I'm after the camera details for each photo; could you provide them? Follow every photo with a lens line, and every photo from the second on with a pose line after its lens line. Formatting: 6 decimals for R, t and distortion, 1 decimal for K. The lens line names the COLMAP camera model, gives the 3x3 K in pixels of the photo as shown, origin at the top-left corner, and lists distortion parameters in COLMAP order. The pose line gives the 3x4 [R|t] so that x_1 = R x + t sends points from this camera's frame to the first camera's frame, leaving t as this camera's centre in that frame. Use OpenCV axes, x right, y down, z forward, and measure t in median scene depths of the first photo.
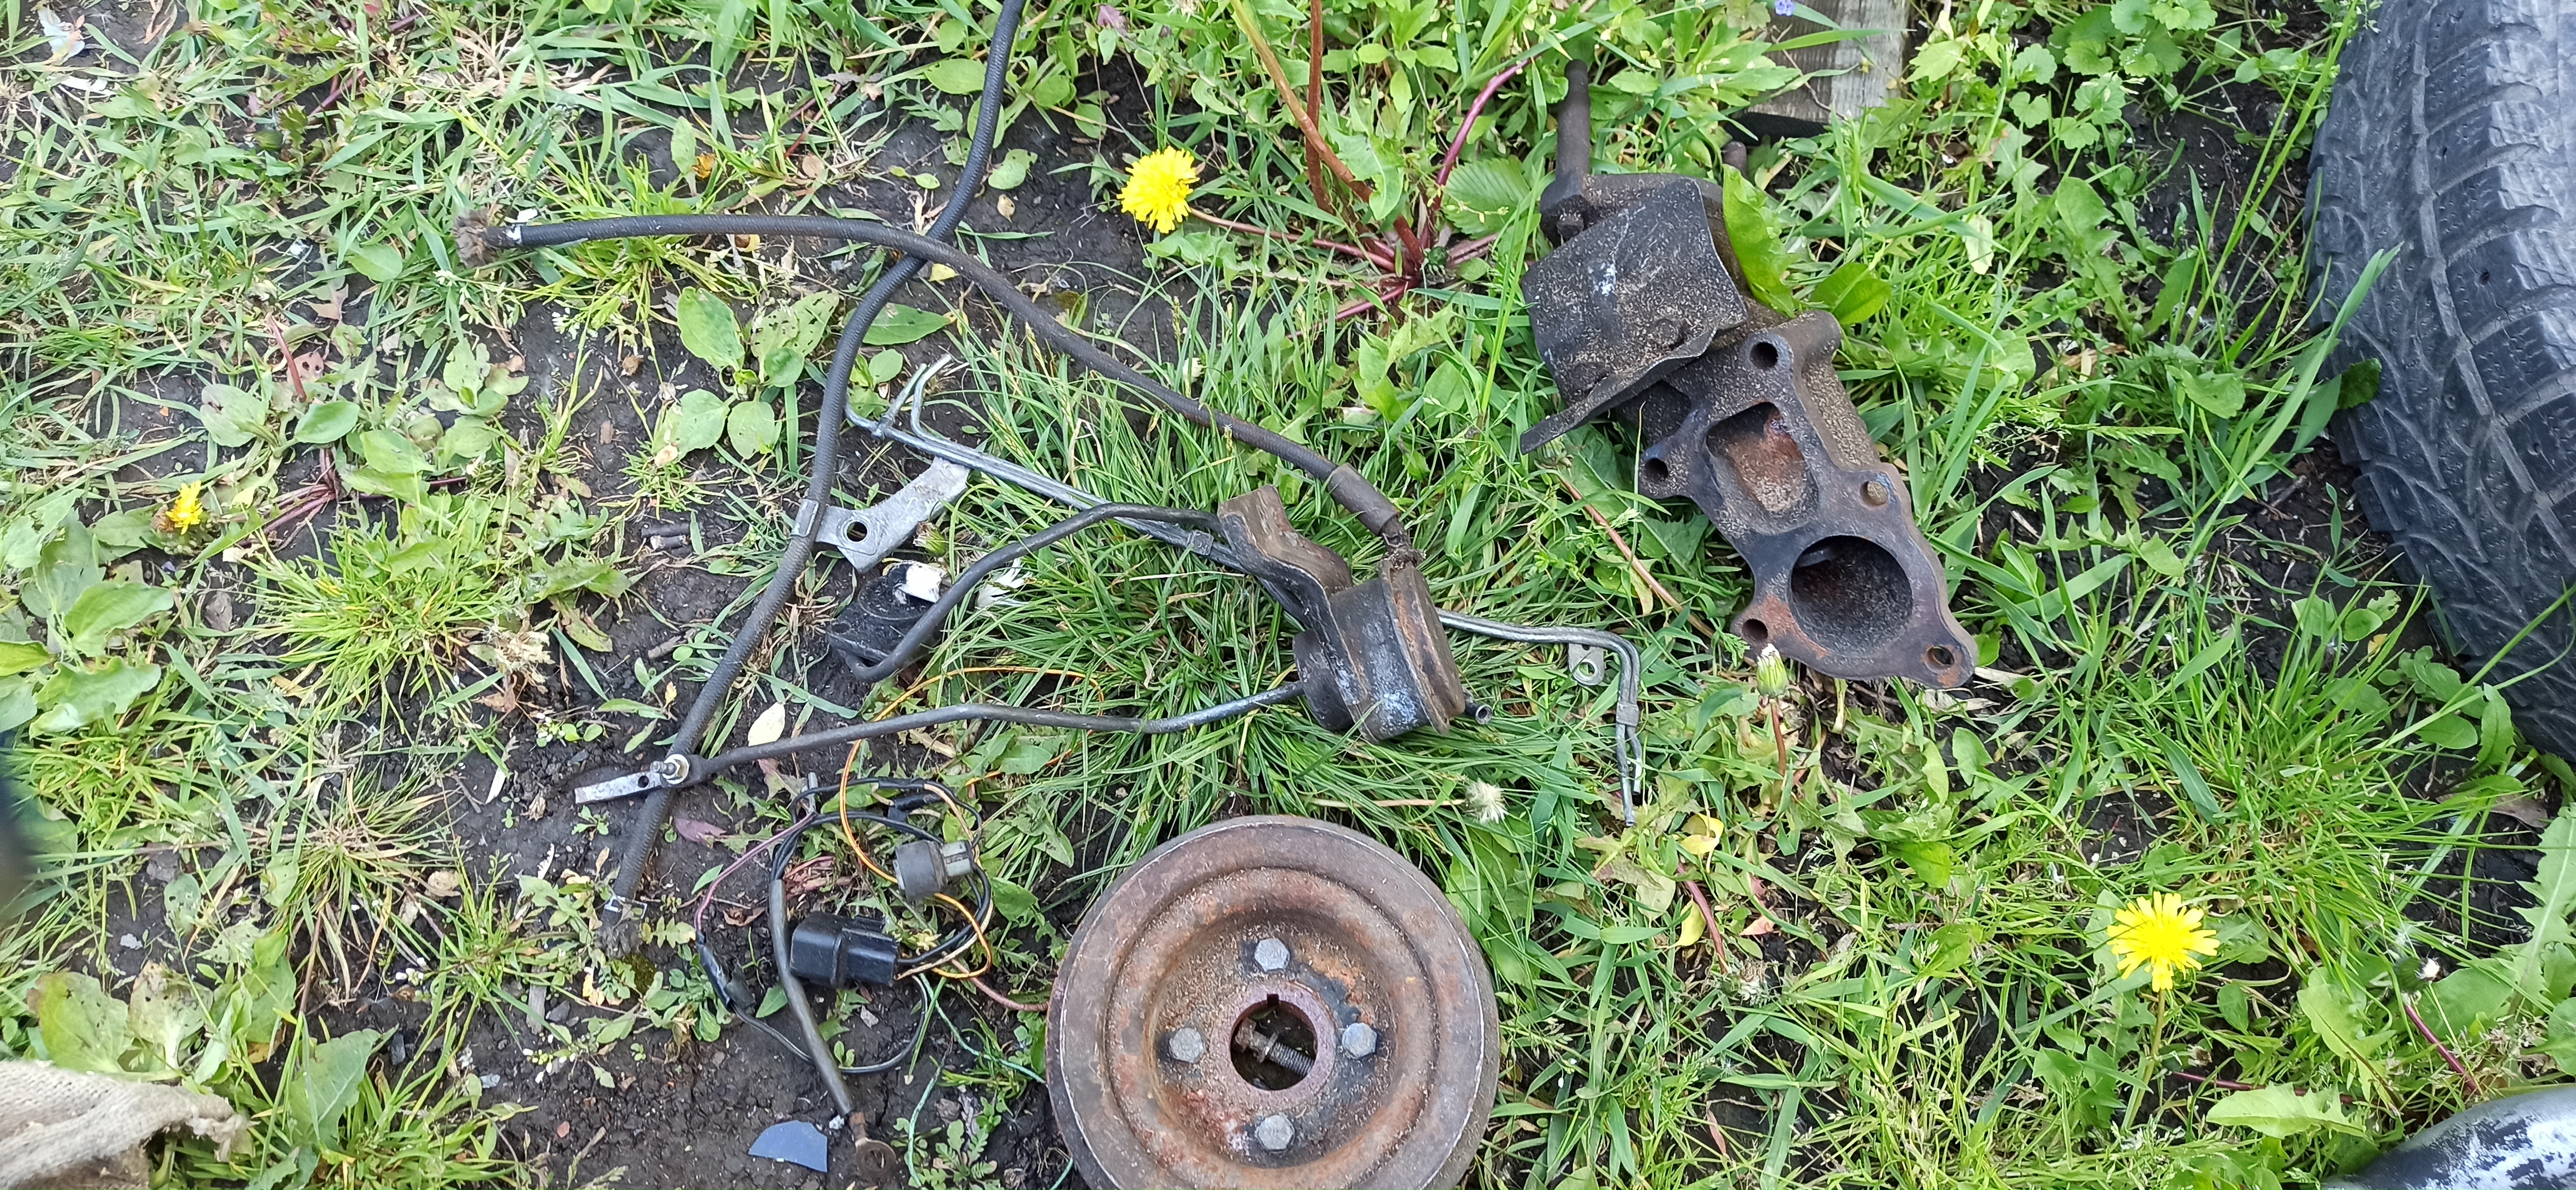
lens RADIAL K [[1981.2, 0, 1273.2], [0, 1981.2, 612.6], [0, 0, 1]] dist [0.031609, -0.042968]
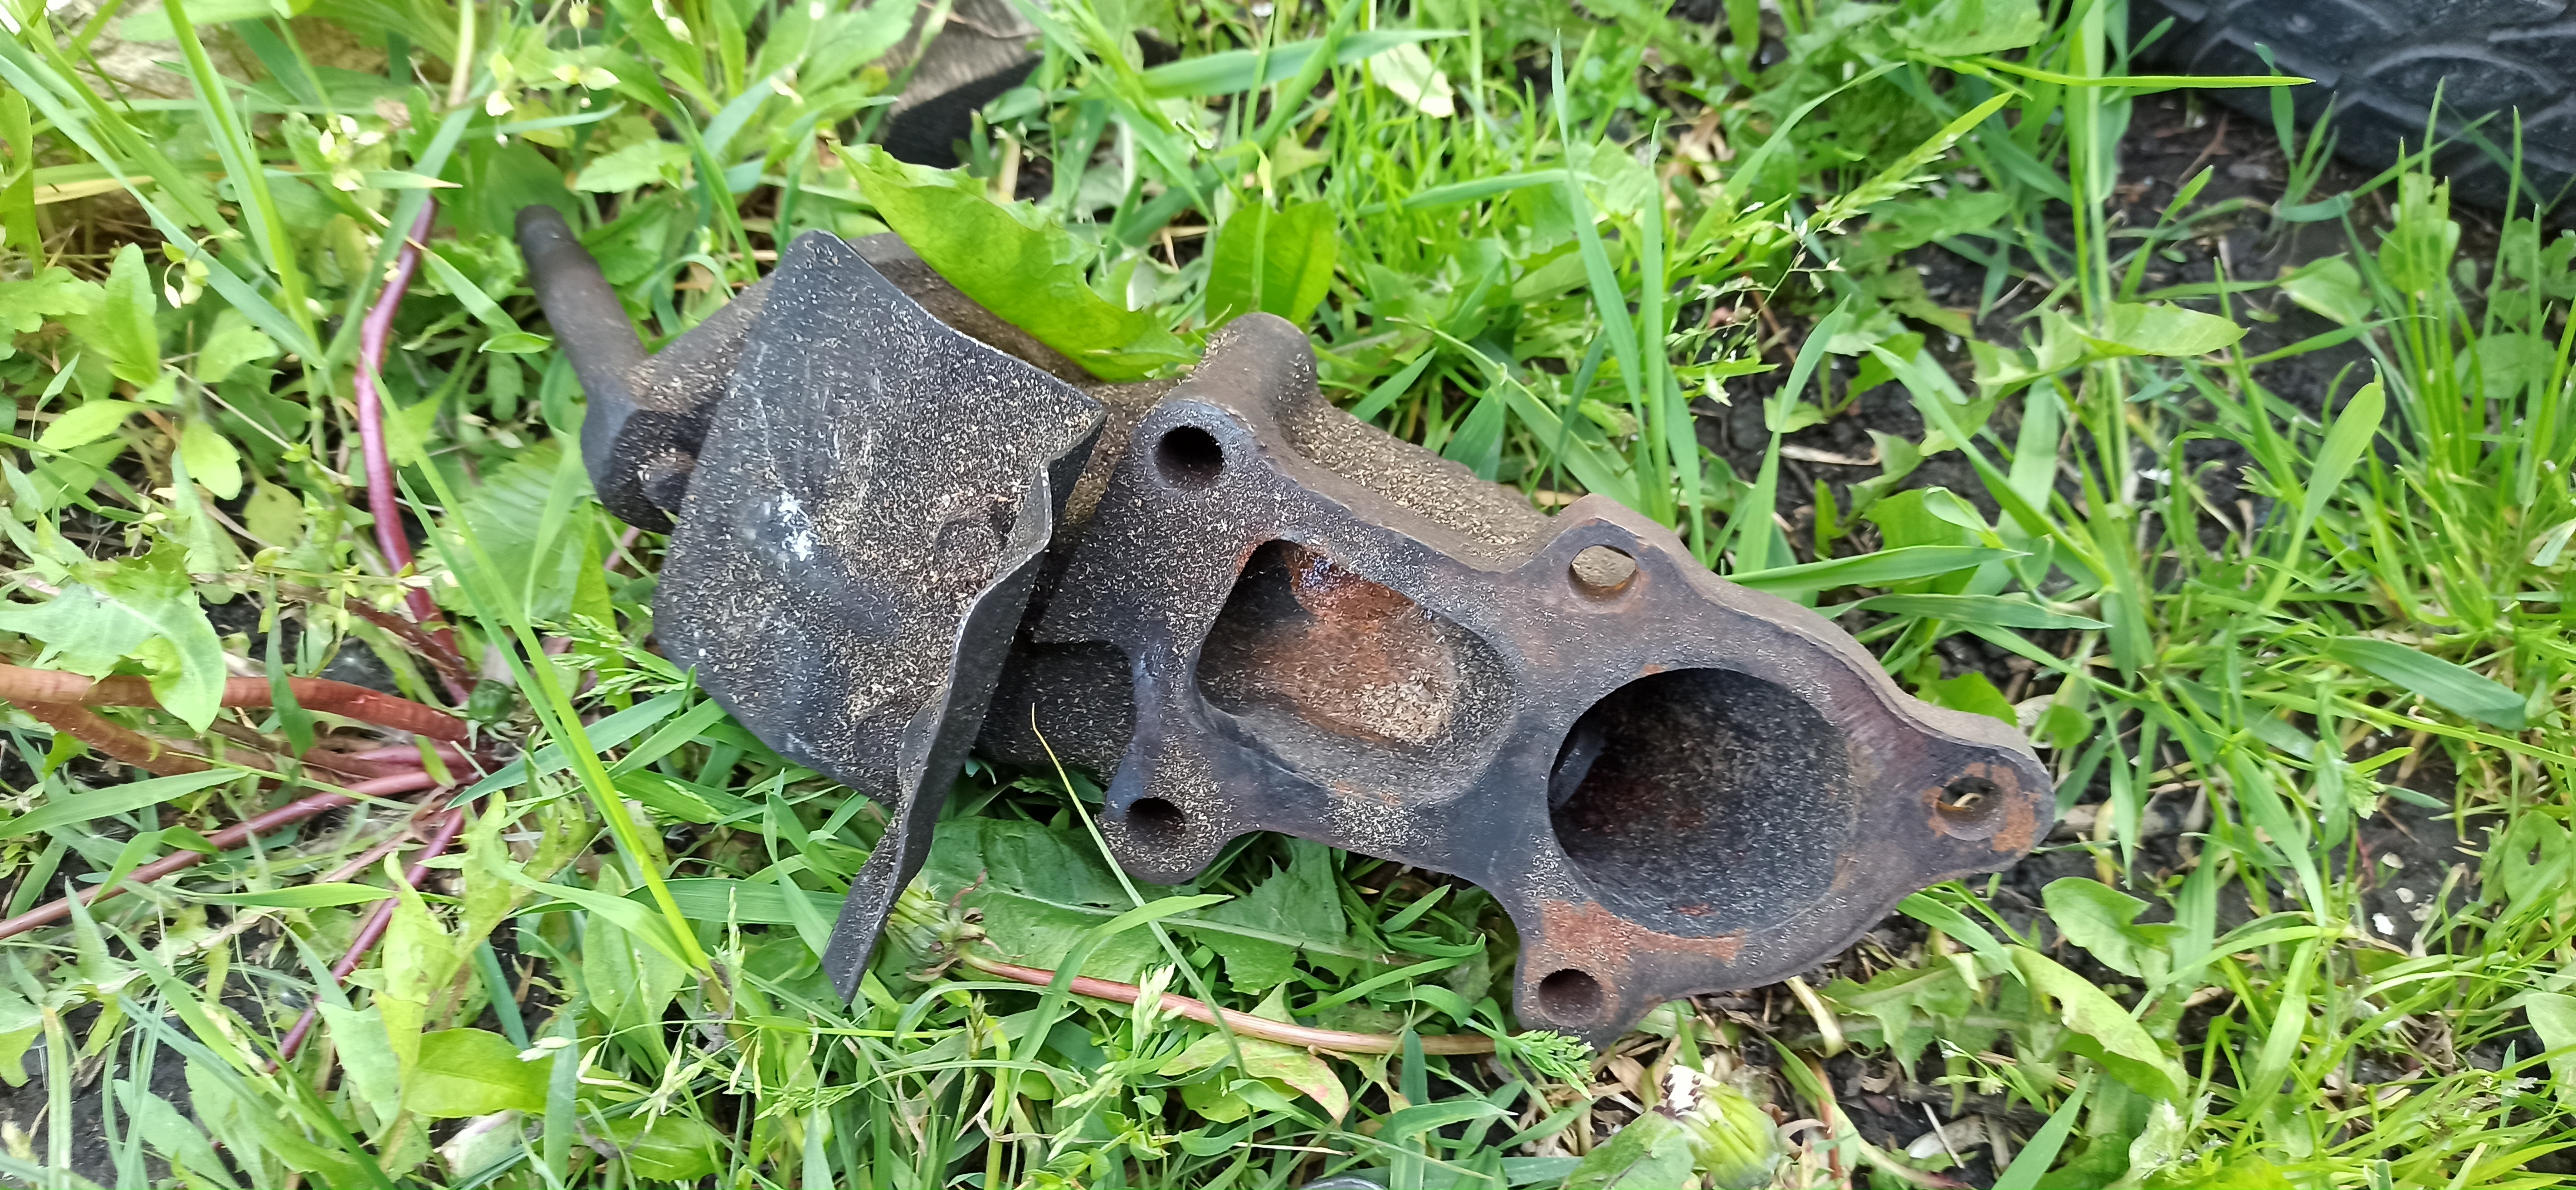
lens RADIAL K [[1981.2, 0, 1288.9], [0, 1981.2, 597.5], [0, 0, 1]] dist [0.031609, -0.042968]
pose [[0.787893, -0.568577, 0.236525, 0.135439], [0.600184, 0.794978, -0.088257, -0.052415], [-0.137851, 0.211496, 0.967609, 0.548416]]
